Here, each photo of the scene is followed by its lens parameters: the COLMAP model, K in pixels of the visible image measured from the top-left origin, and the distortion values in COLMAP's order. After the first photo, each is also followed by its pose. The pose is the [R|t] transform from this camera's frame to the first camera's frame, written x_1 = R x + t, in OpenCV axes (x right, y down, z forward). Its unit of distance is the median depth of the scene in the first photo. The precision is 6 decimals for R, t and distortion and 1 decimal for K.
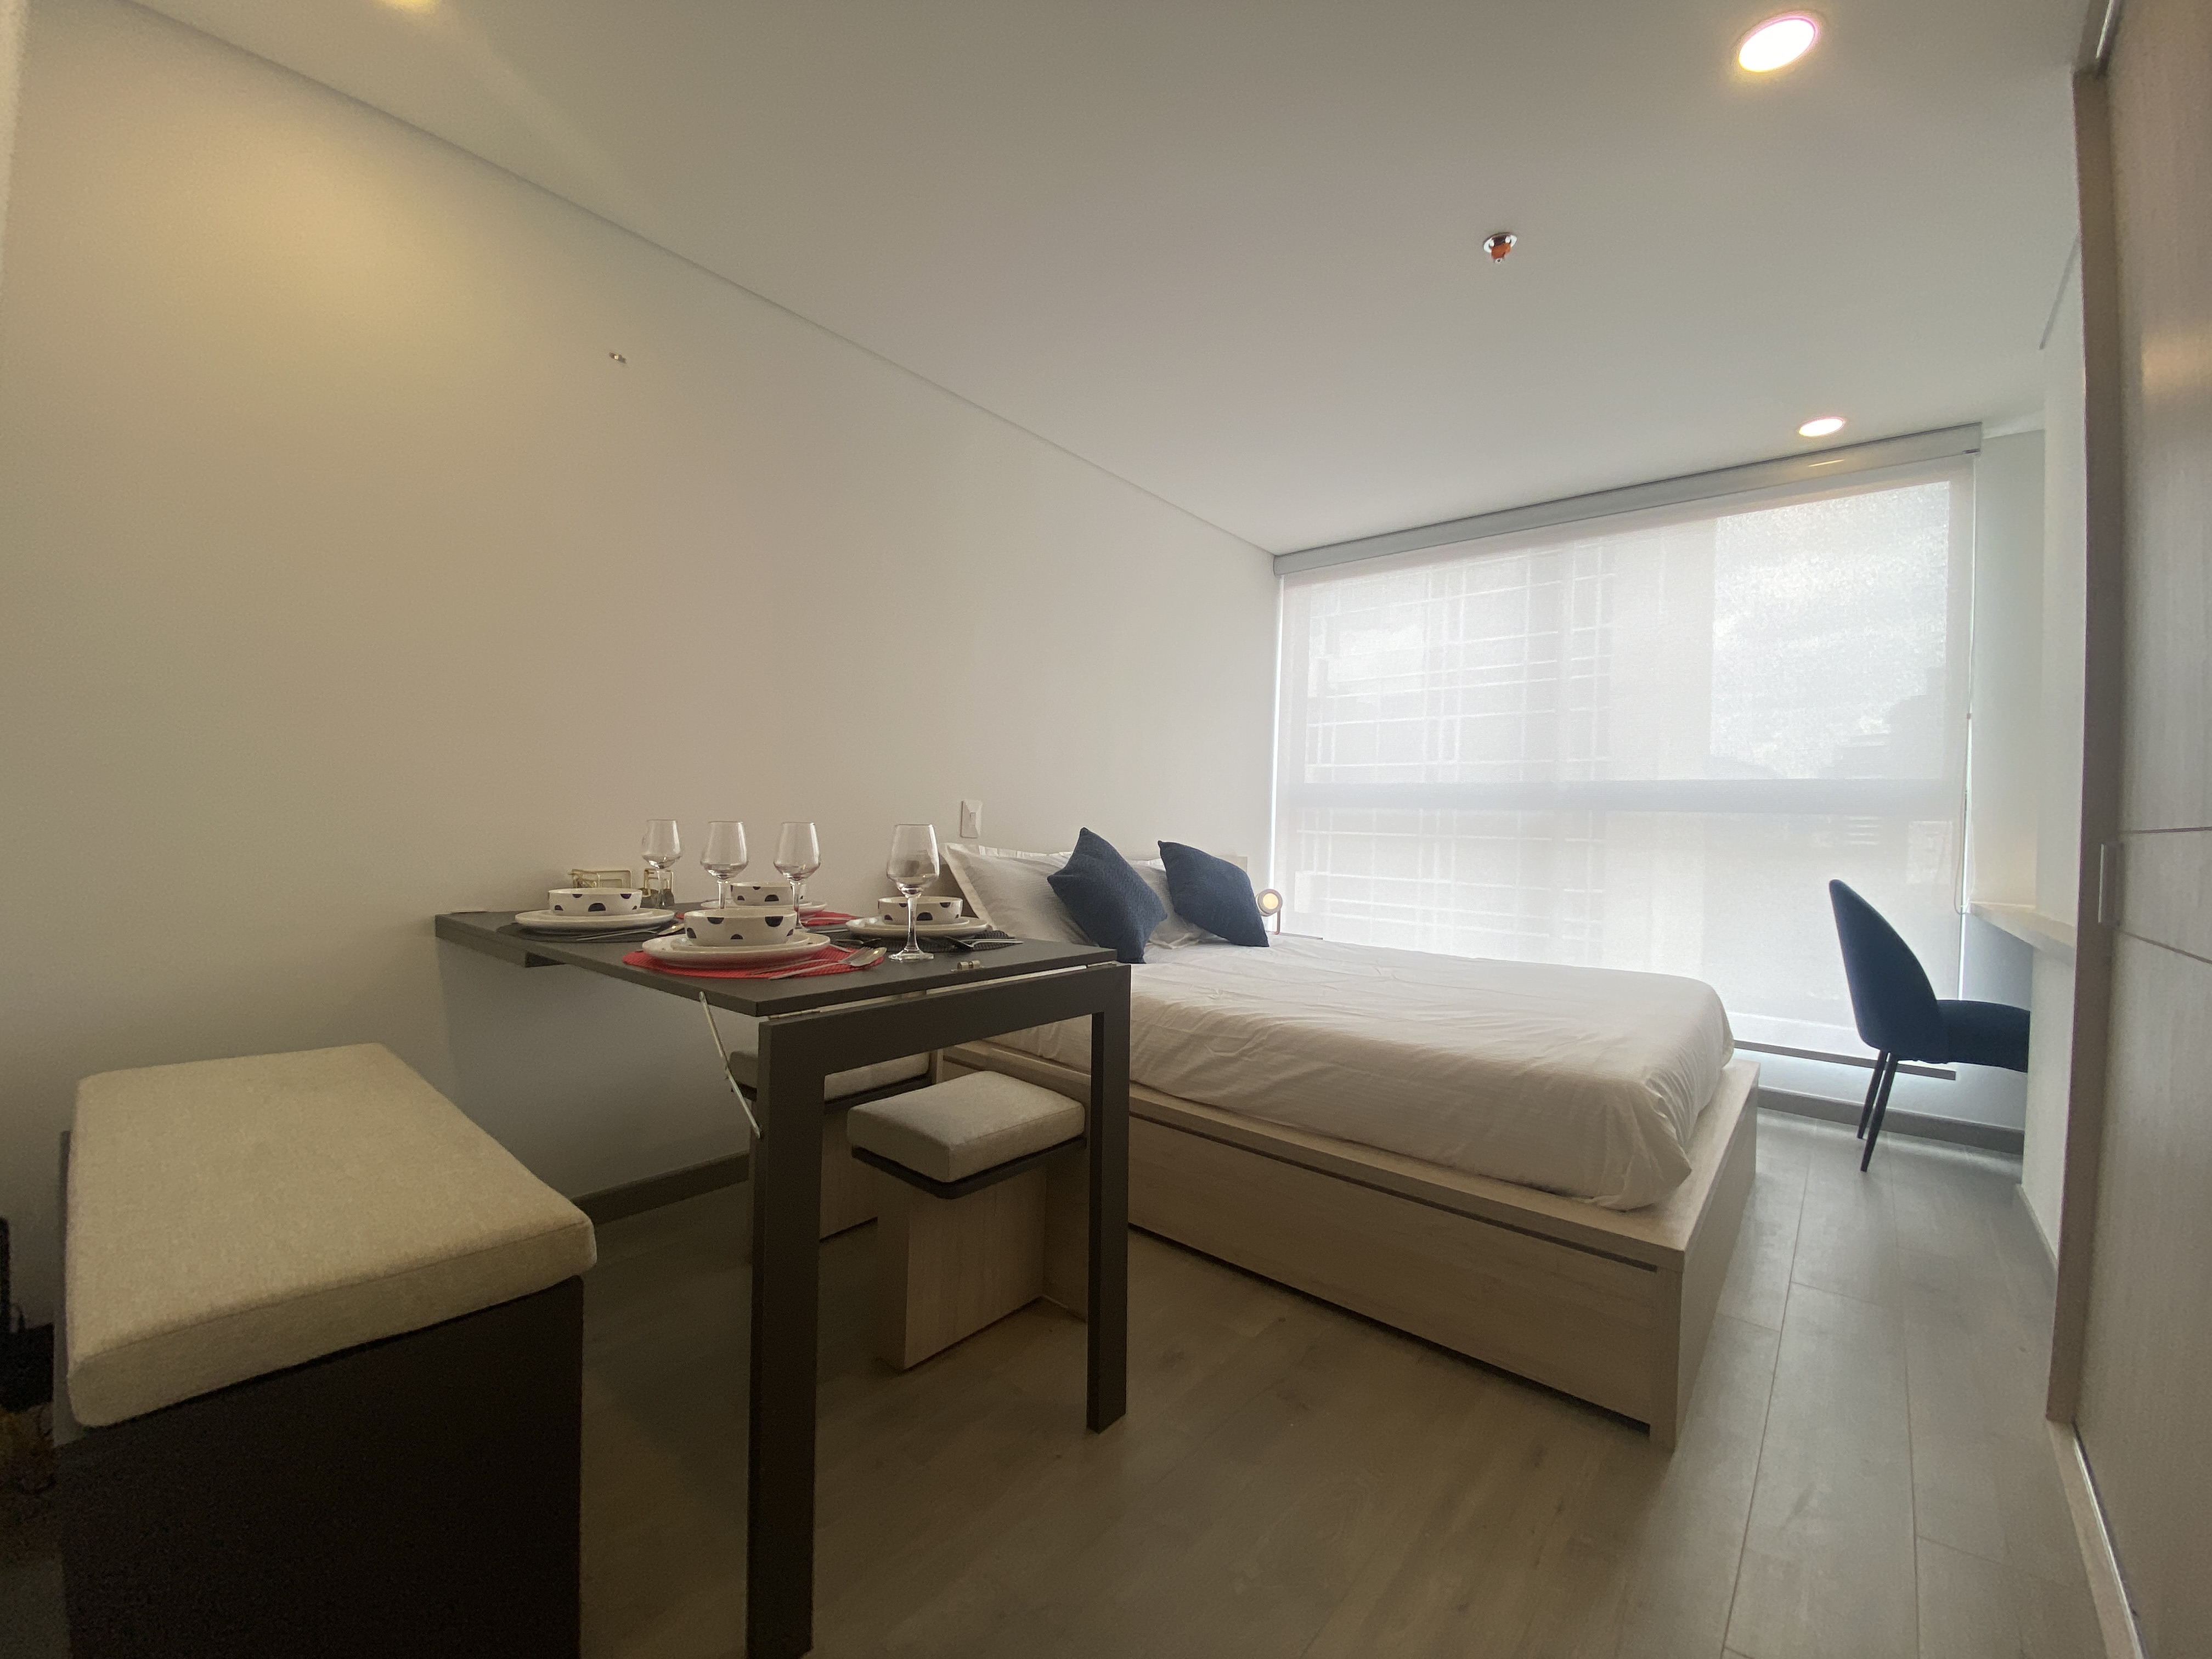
lens RADIAL K [[899.1, 0, 1106.0], [0, 899.1, 829.5], [0, 0, 1]] dist [0.064137, -0.039163]
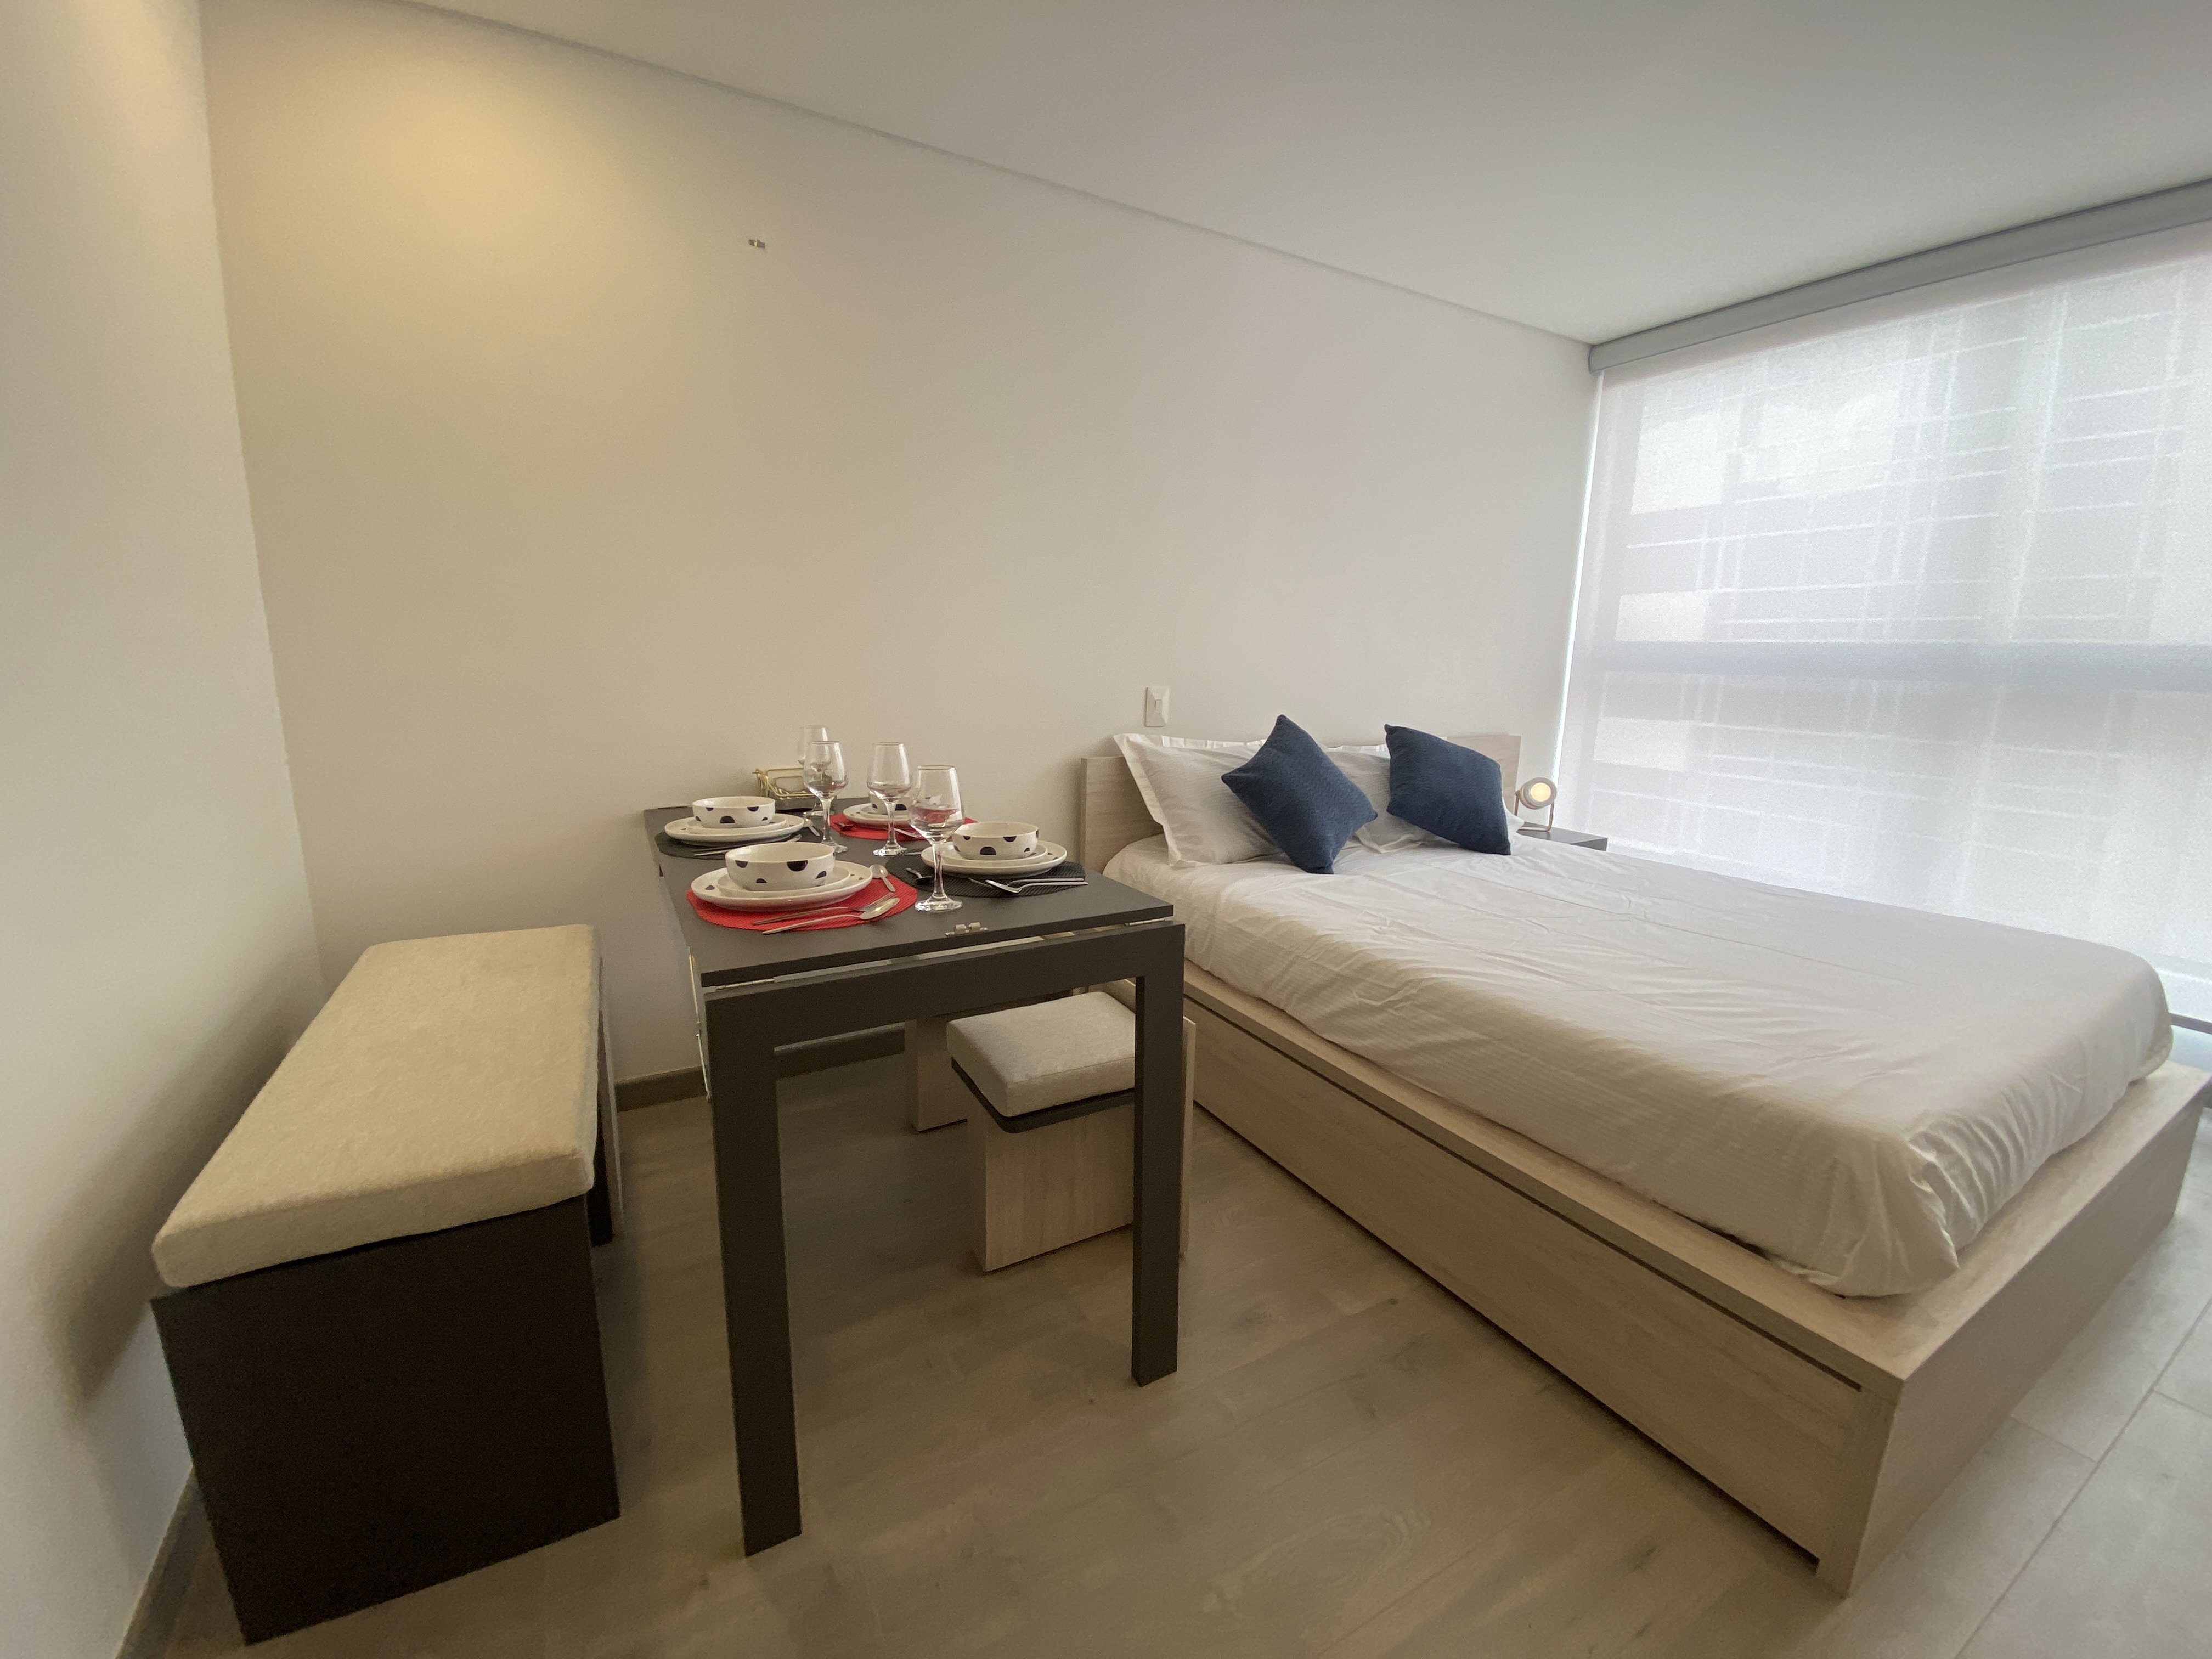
lens RADIAL K [[903.1, 0, 1098.7], [0, 903.1, 833.9], [0, 0, 1]] dist [0.051179, -0.029788]
pose [[0.937597, 0.054456, -0.343432, 0.207625], [0.006669, 0.984663, 0.174338, -0.076473], [0.347659, -0.165749, 0.922855, 0.144977]]
